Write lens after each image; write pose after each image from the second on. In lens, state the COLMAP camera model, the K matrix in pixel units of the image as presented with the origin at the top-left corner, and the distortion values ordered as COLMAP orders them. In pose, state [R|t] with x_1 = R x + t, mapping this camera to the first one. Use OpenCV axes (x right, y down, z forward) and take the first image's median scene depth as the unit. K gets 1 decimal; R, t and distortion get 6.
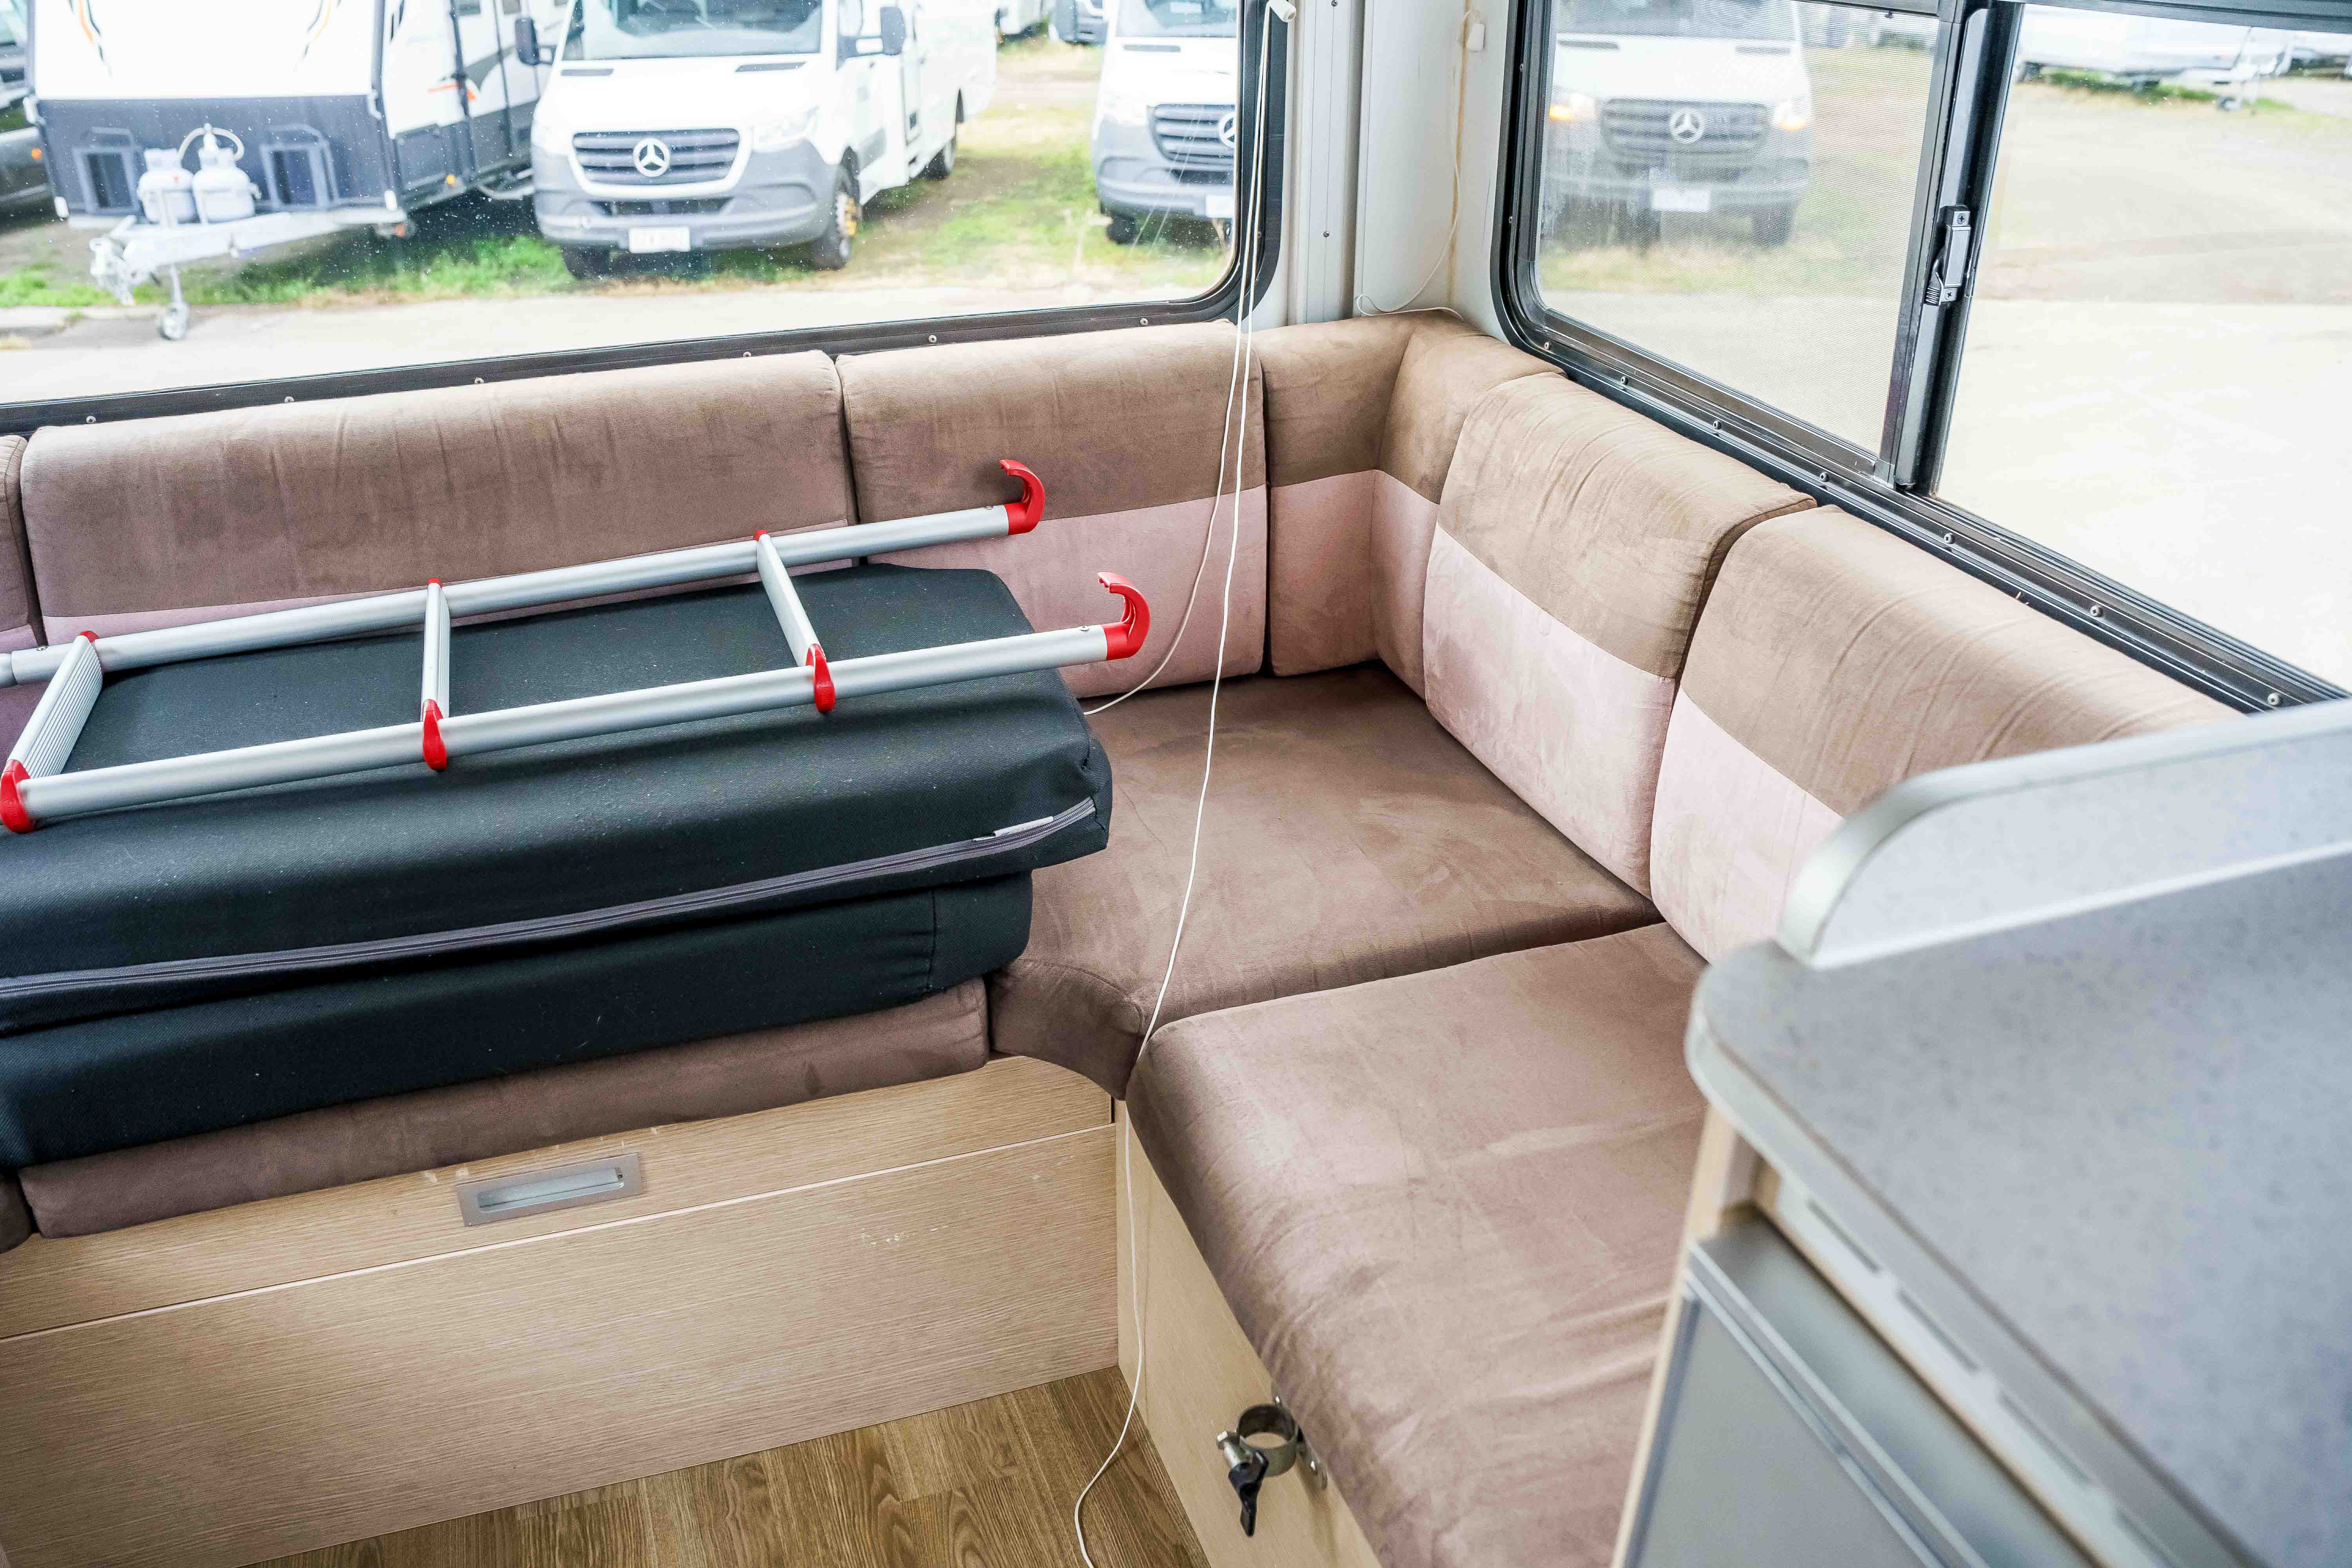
lens RADIAL K [[1883.0, 0, 1183.1], [0, 1883.0, 791.2], [0, 0, 1]] dist [-0.189474, 0.162413]
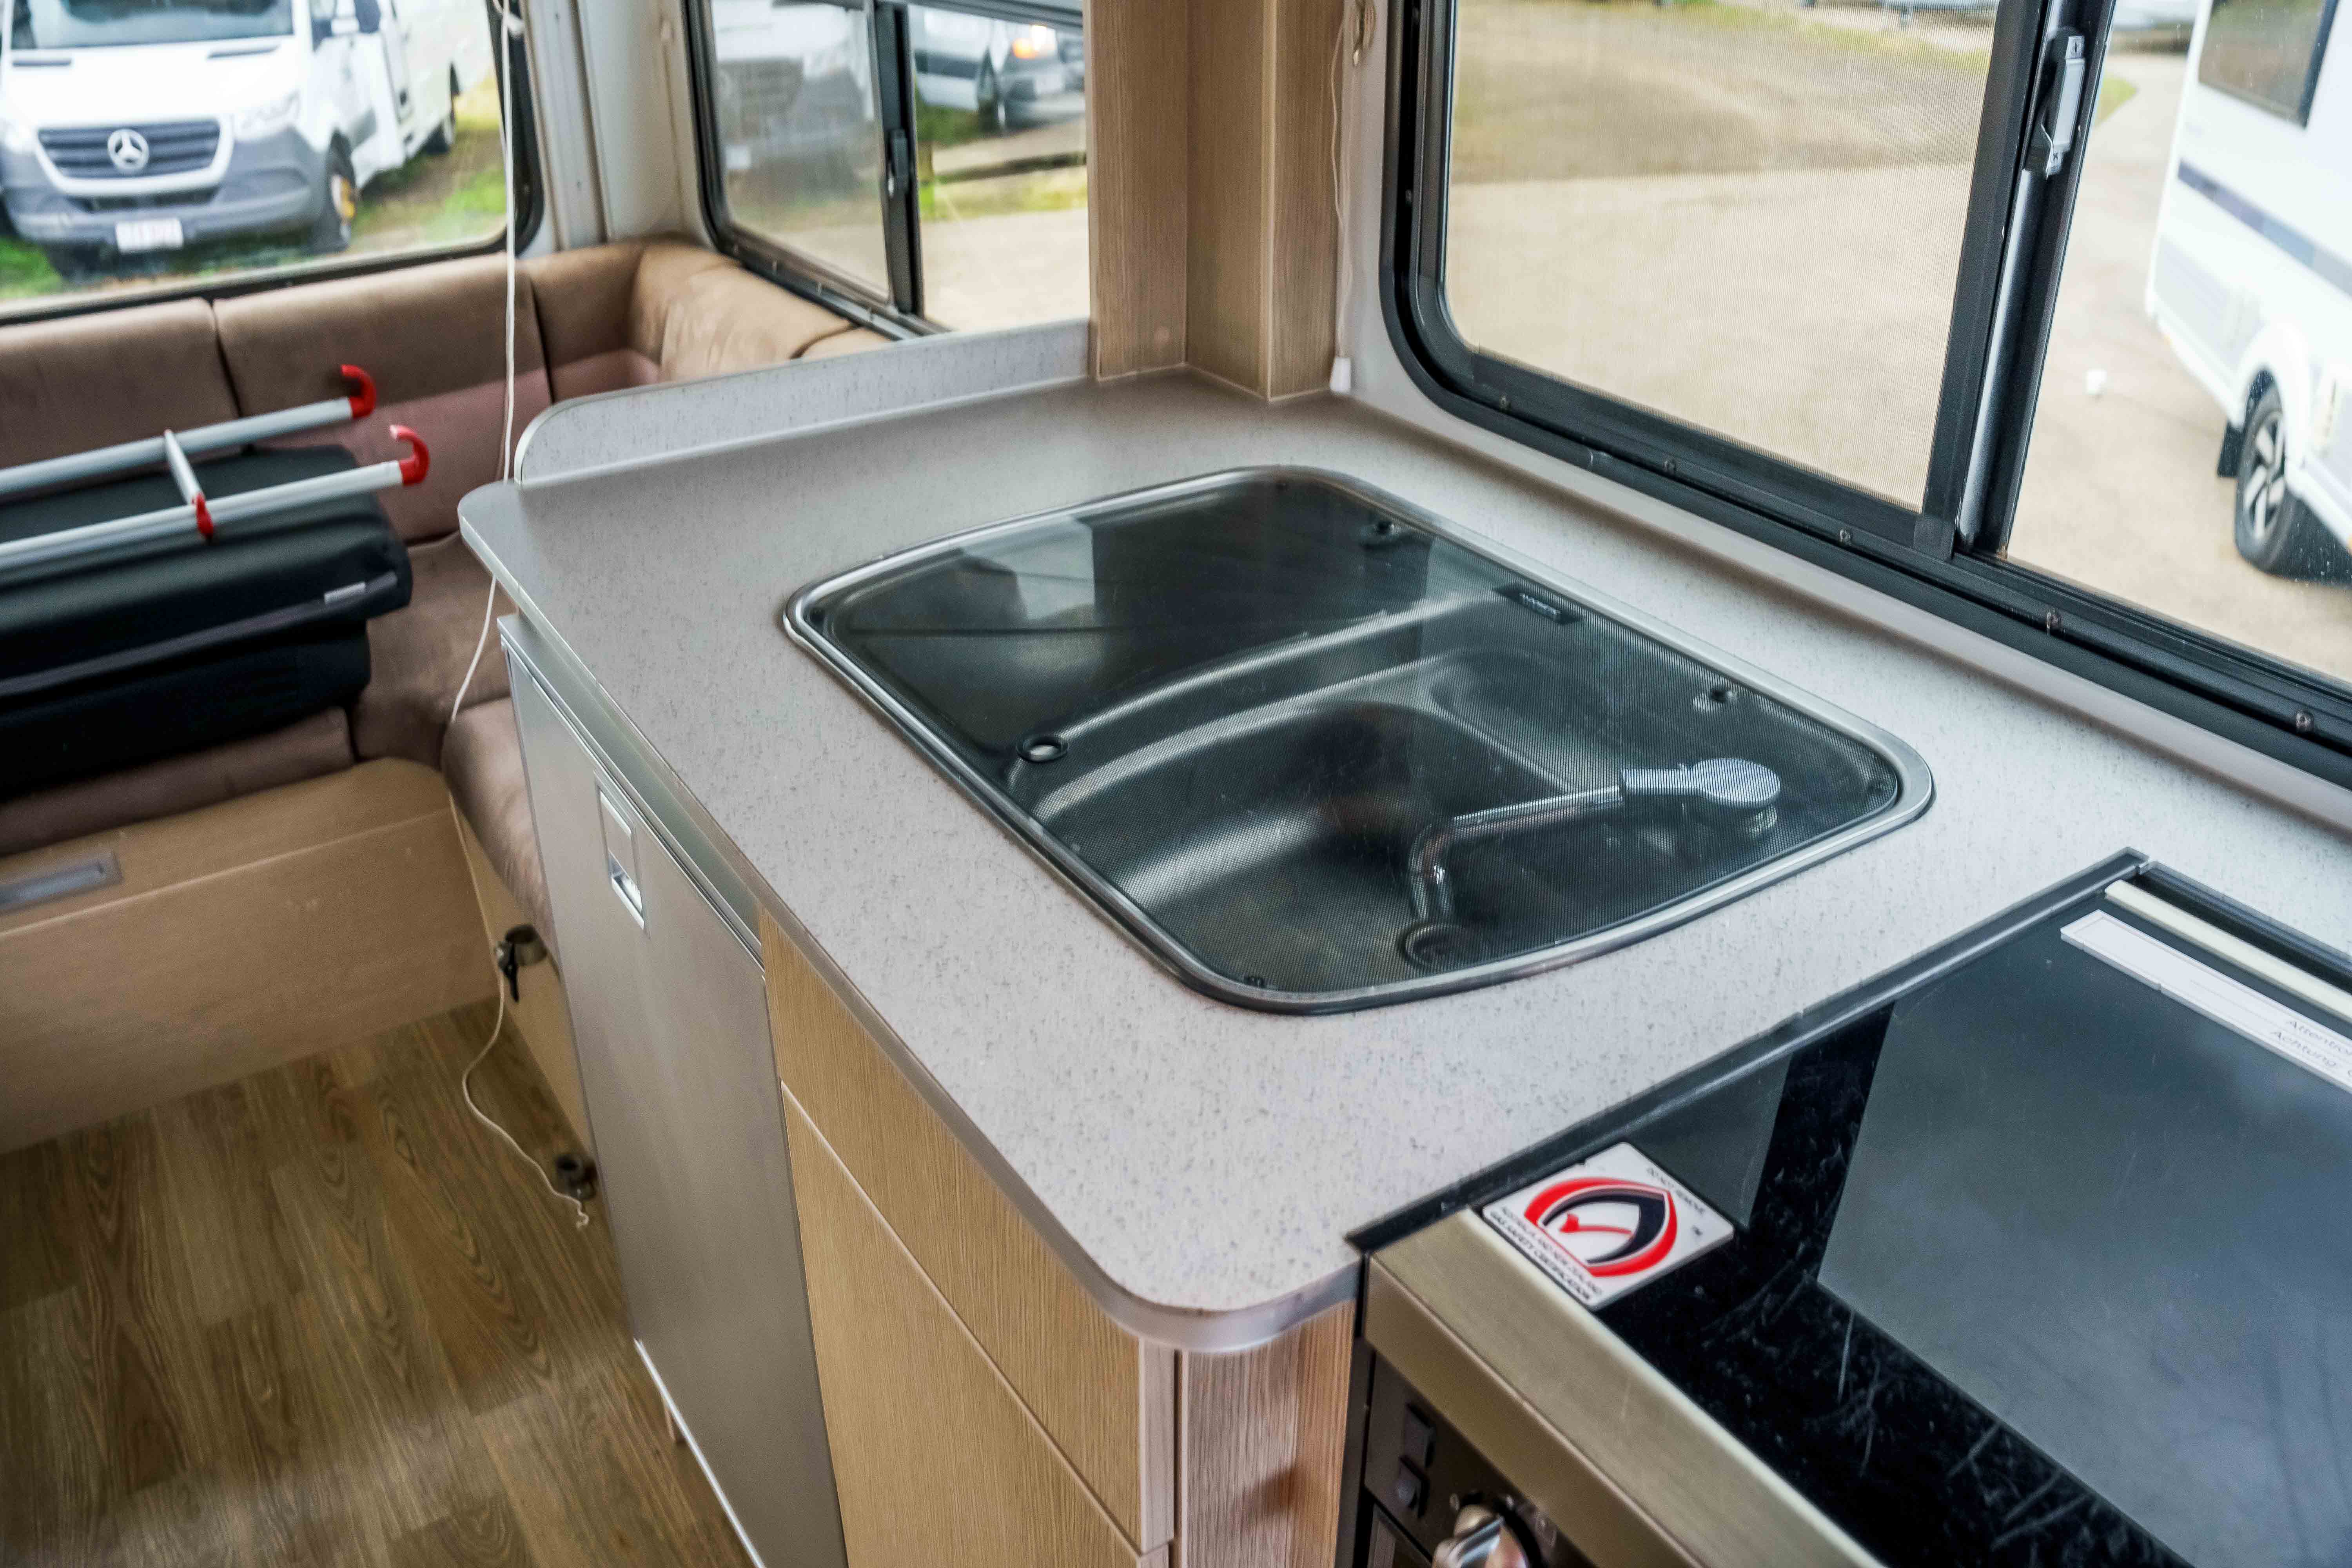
lens RADIAL K [[1883.0, 0, 1173.1], [0, 1883.0, 768.2], [0, 0, 1]] dist [-0.189474, 0.162413]
pose [[0.973105, -0.121857, 0.195495, 0.215931], [0.117884, 0.992516, 0.031876, 0.158227], [-0.197916, -0.007973, 0.980187, -0.479783]]
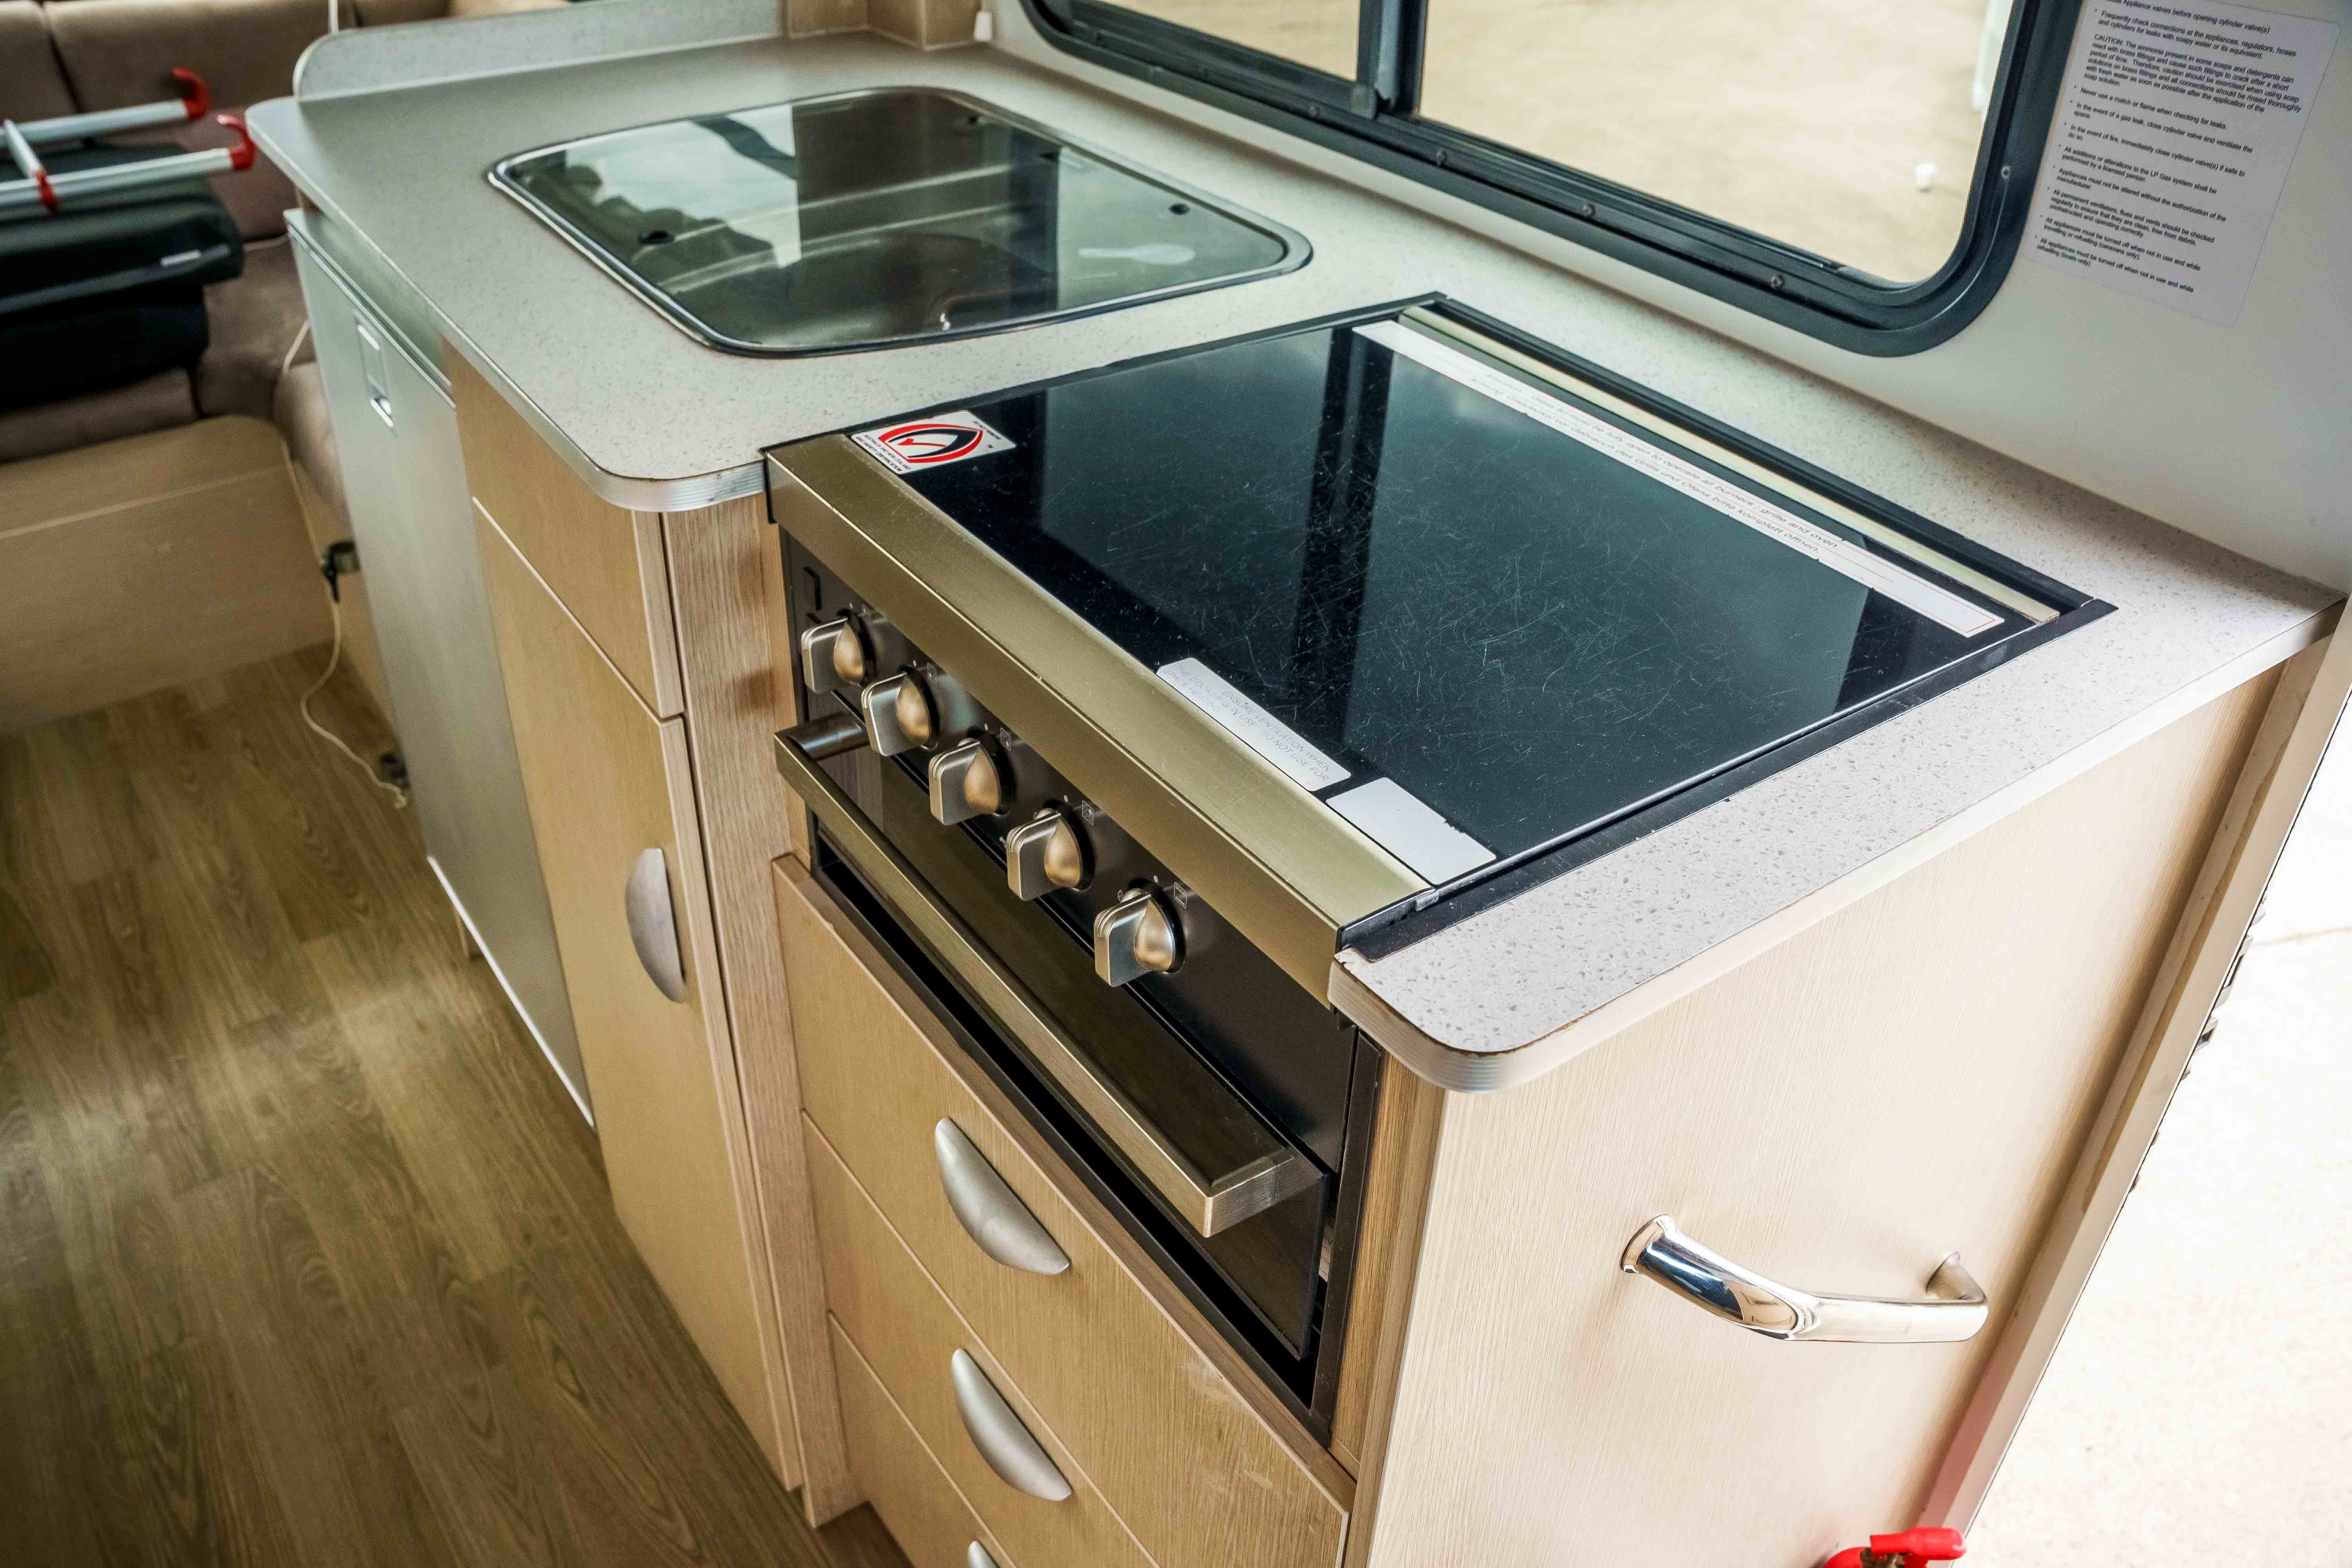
lens RADIAL K [[1883.0, 0, 1171.9], [0, 1883.0, 782.6], [0, 0, 1]] dist [-0.189474, 0.162413]
pose [[0.963641, -0.142315, 0.226147, 0.291580], [0.113691, 0.984305, 0.134975, 0.309321], [-0.241807, -0.104356, 0.964696, -0.717165]]
